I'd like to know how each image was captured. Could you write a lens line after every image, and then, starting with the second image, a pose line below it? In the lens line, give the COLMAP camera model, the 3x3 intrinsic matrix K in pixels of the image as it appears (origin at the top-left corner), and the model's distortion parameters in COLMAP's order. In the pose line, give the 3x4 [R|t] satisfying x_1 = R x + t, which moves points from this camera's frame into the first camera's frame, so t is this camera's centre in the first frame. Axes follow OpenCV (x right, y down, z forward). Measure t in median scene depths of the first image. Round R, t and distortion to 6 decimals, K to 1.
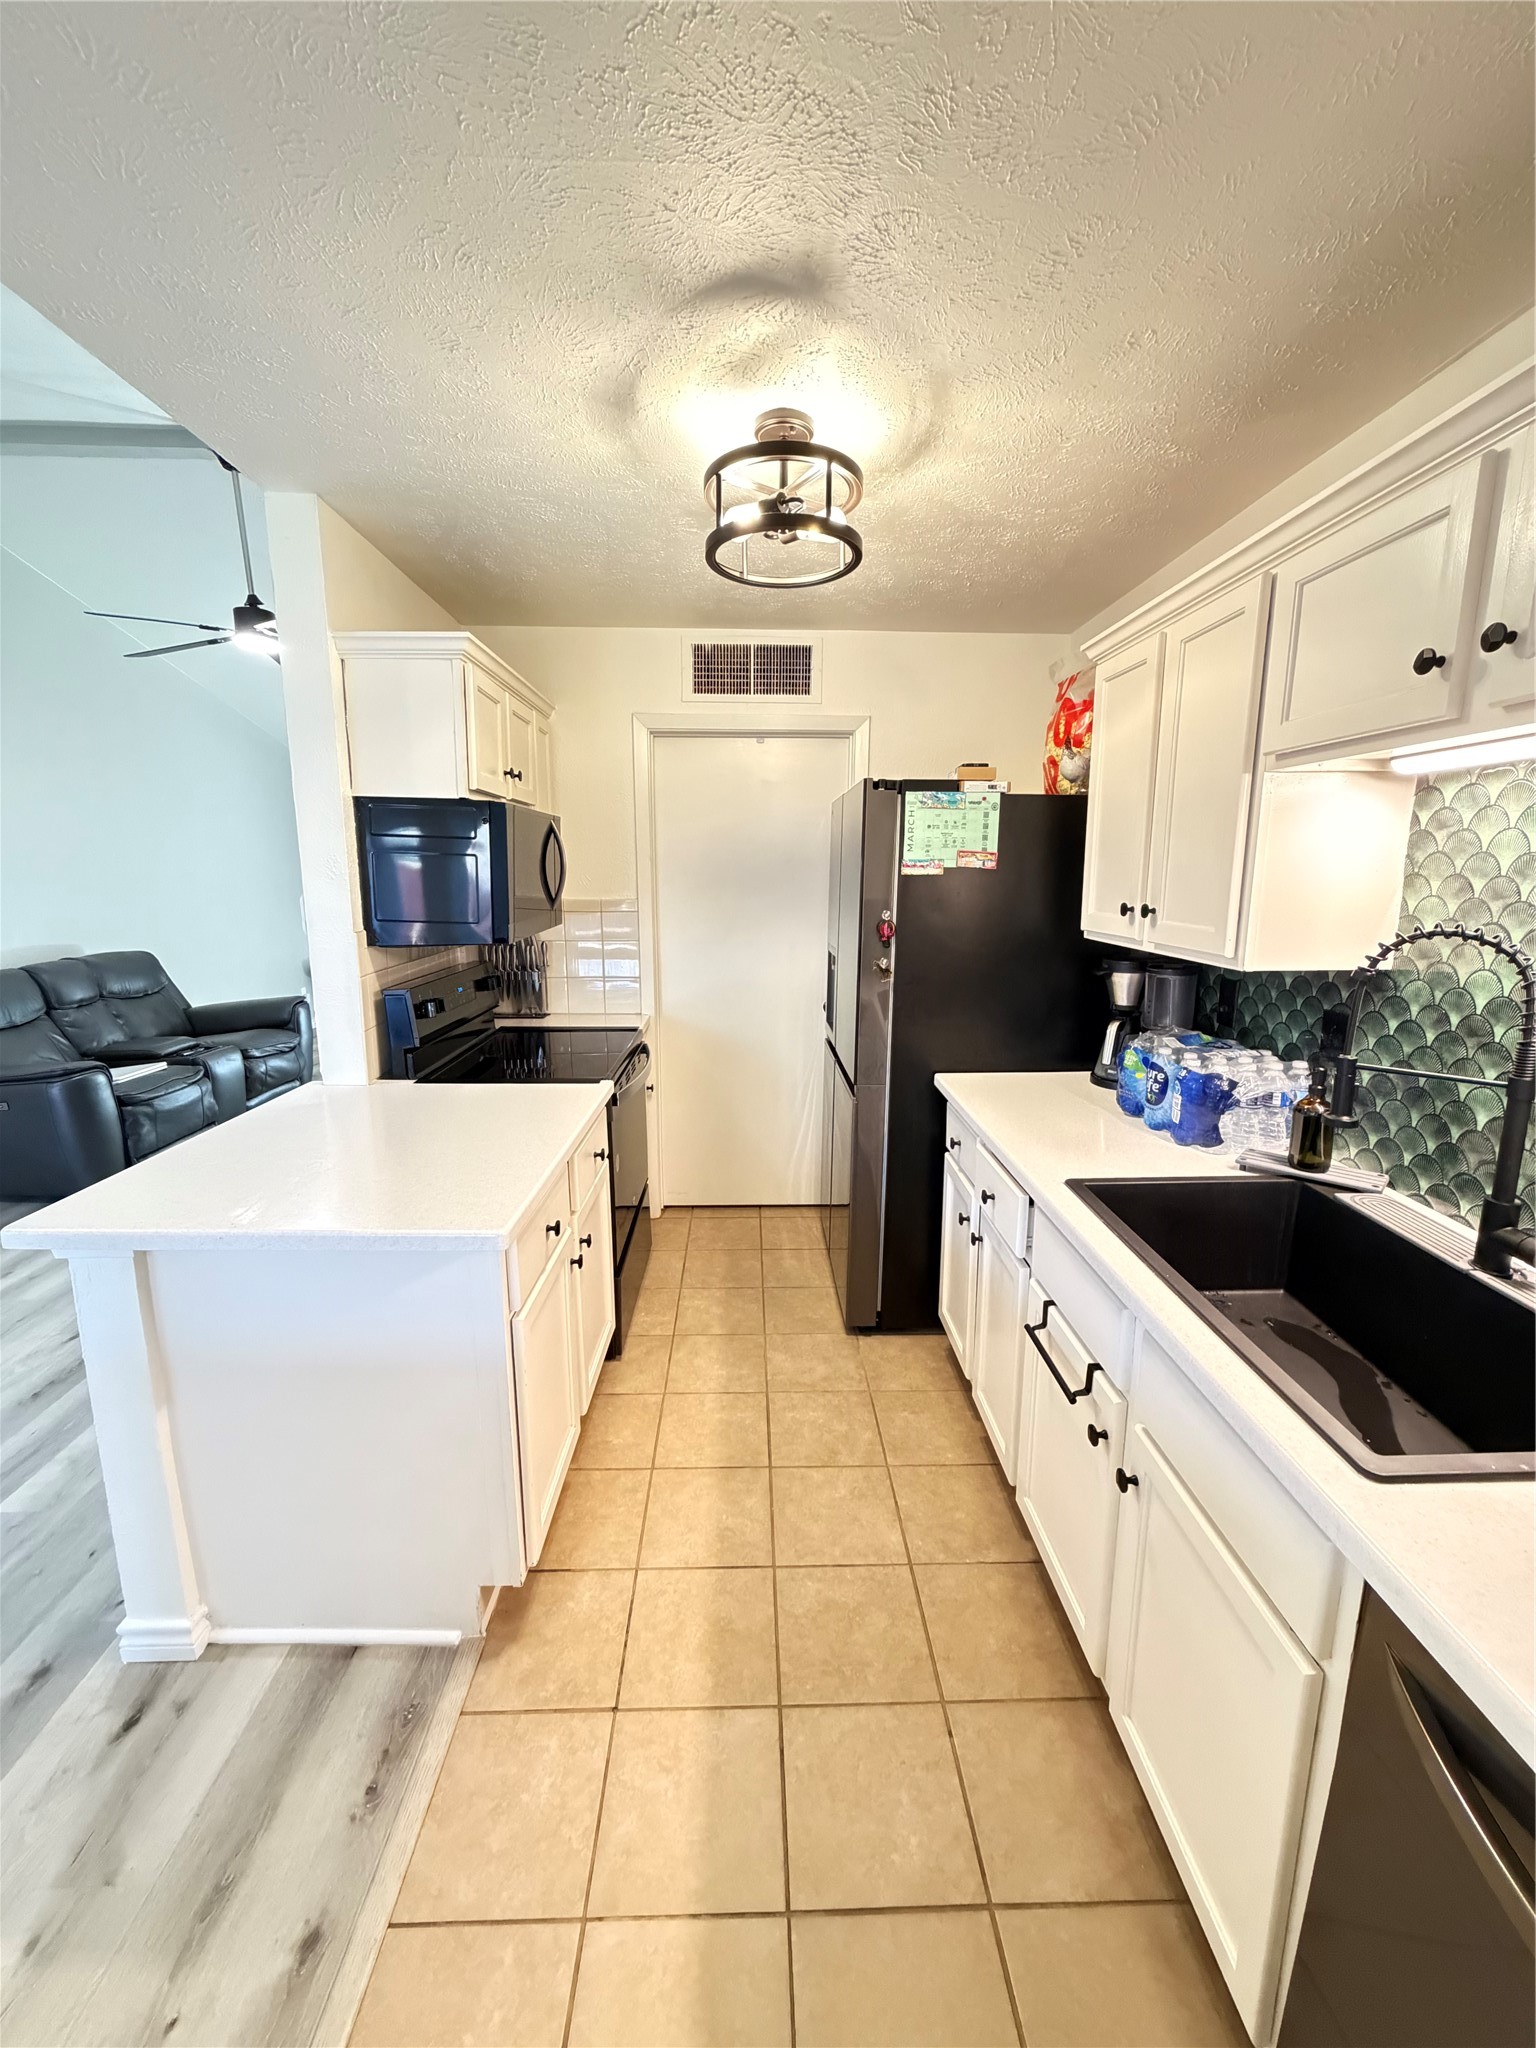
lens RADIAL K [[814.6, 0, 768.4], [0, 814.6, 1019.4], [0, 0, 1]] dist [-0.000142, 0.000000]
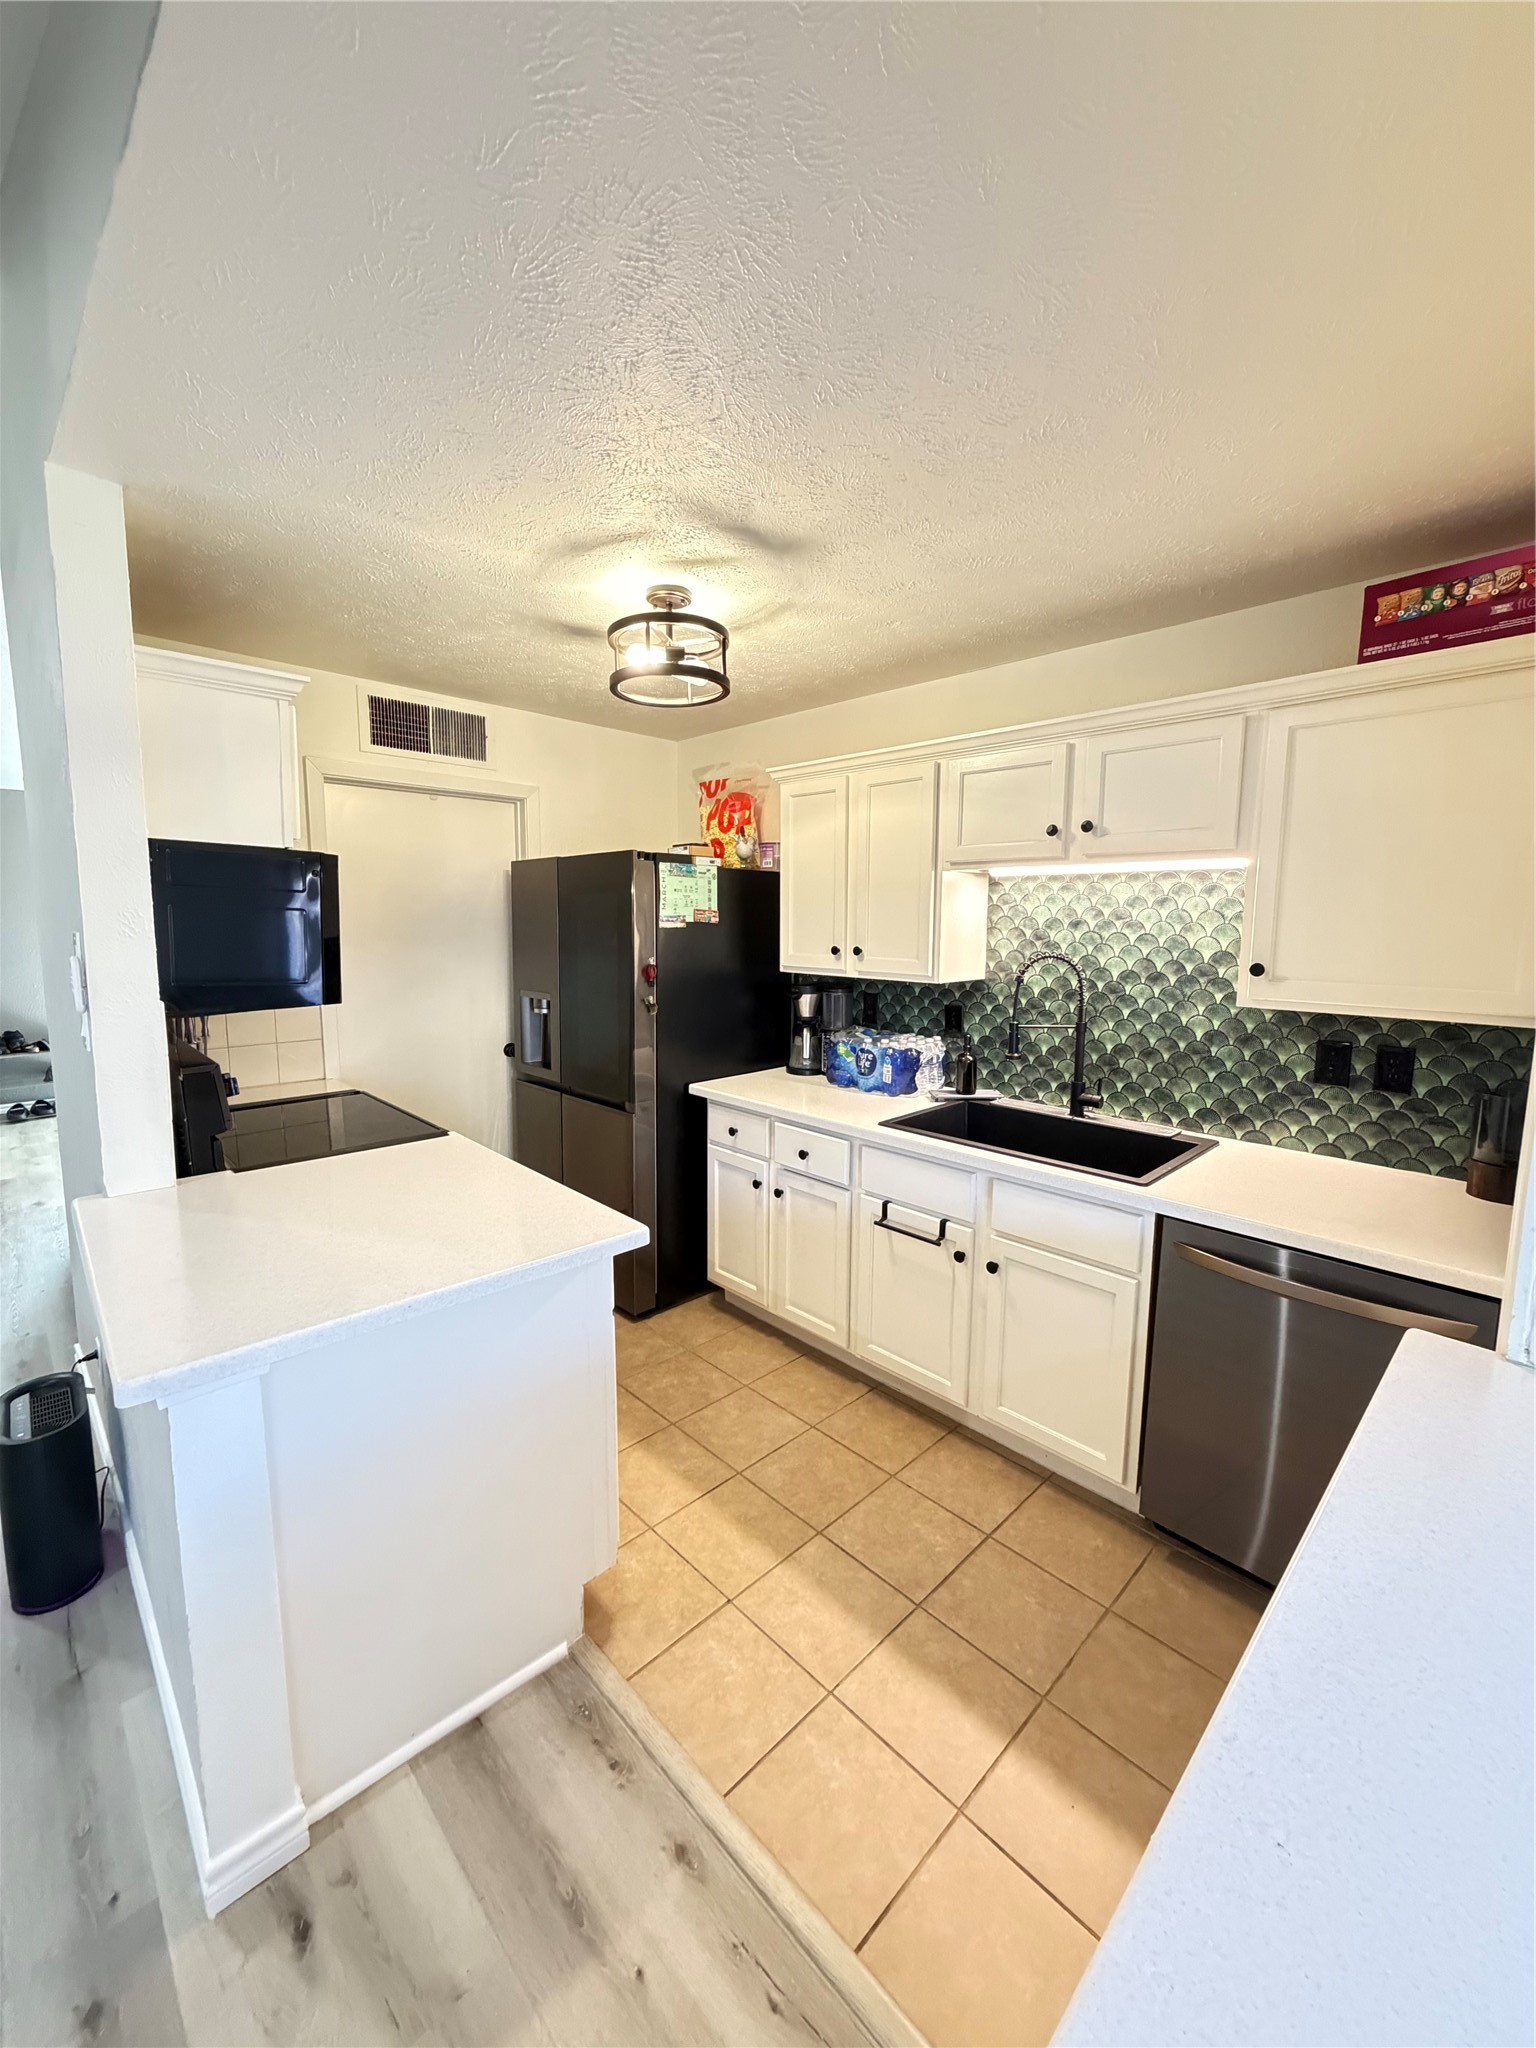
lens RADIAL K [[814.6, 0, 768.4], [0, 814.6, 1019.4], [0, 0, 1]] dist [-0.000142, 0.000000]
pose [[0.734999, -0.081362, 0.673169, -0.763284], [0.119137, 0.992827, -0.010083, -0.008457], [-0.667520, 0.087610, 0.739419, -0.026254]]
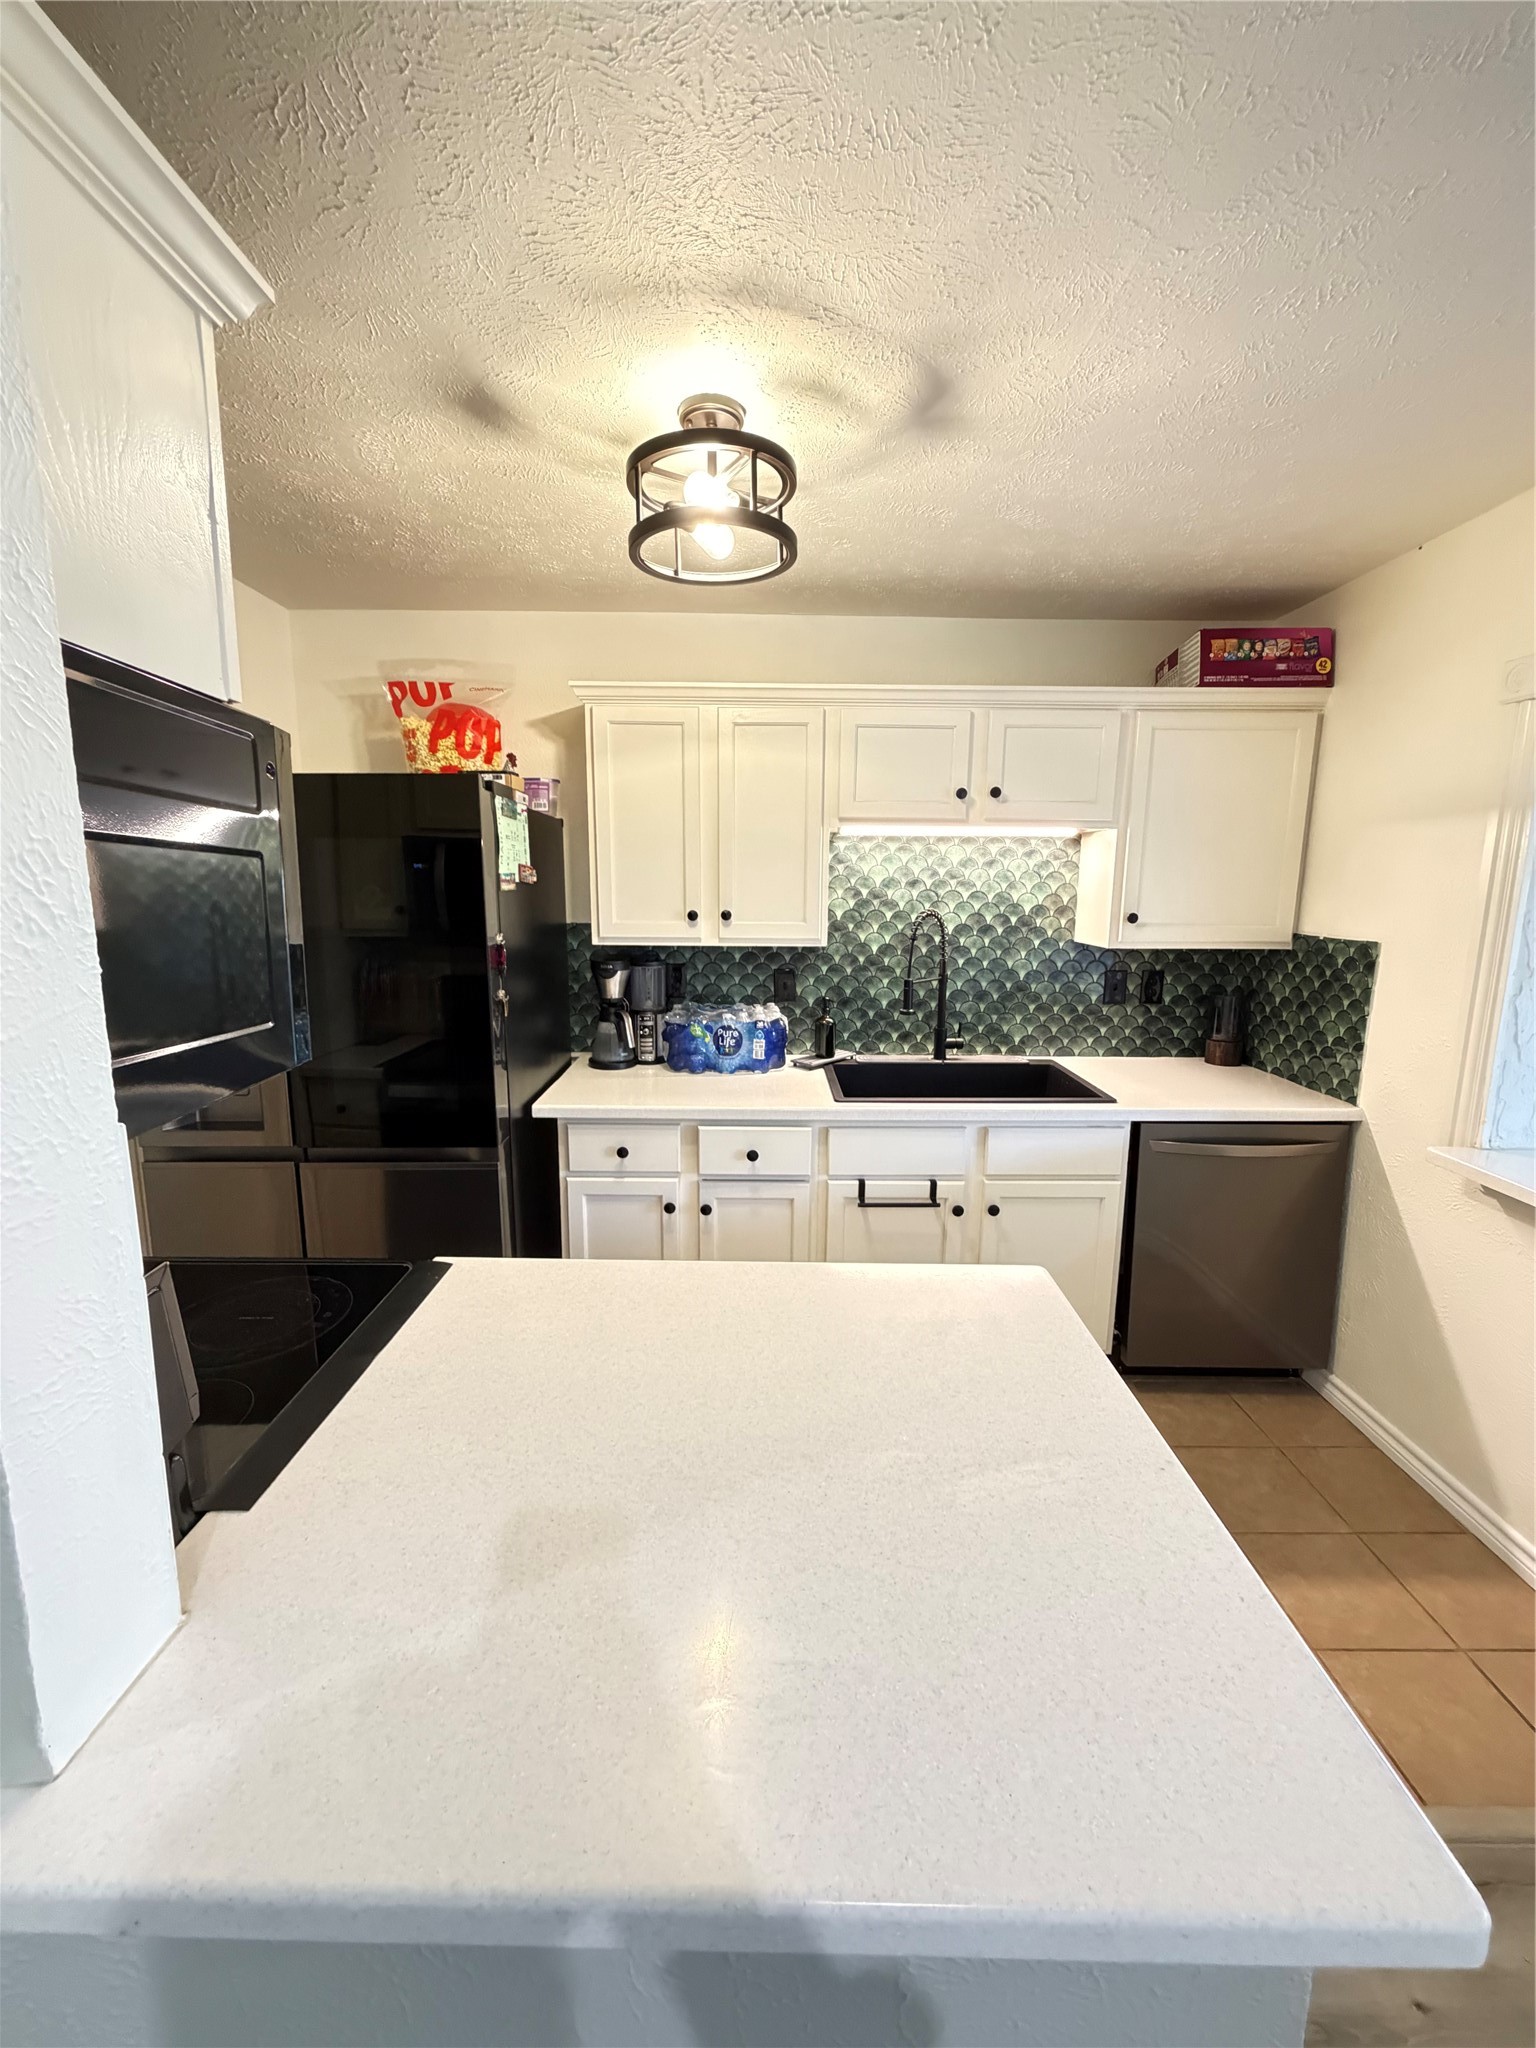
lens RADIAL K [[814.6, 0, 768.4], [0, 814.6, 1019.4], [0, 0, 1]] dist [-0.000142, 0.000000]
pose [[0.019138, -0.168023, 0.985597, -0.957705], [0.177831, 0.970632, 0.162019, -0.182682], [-0.983875, 0.172169, 0.048456, 0.951772]]
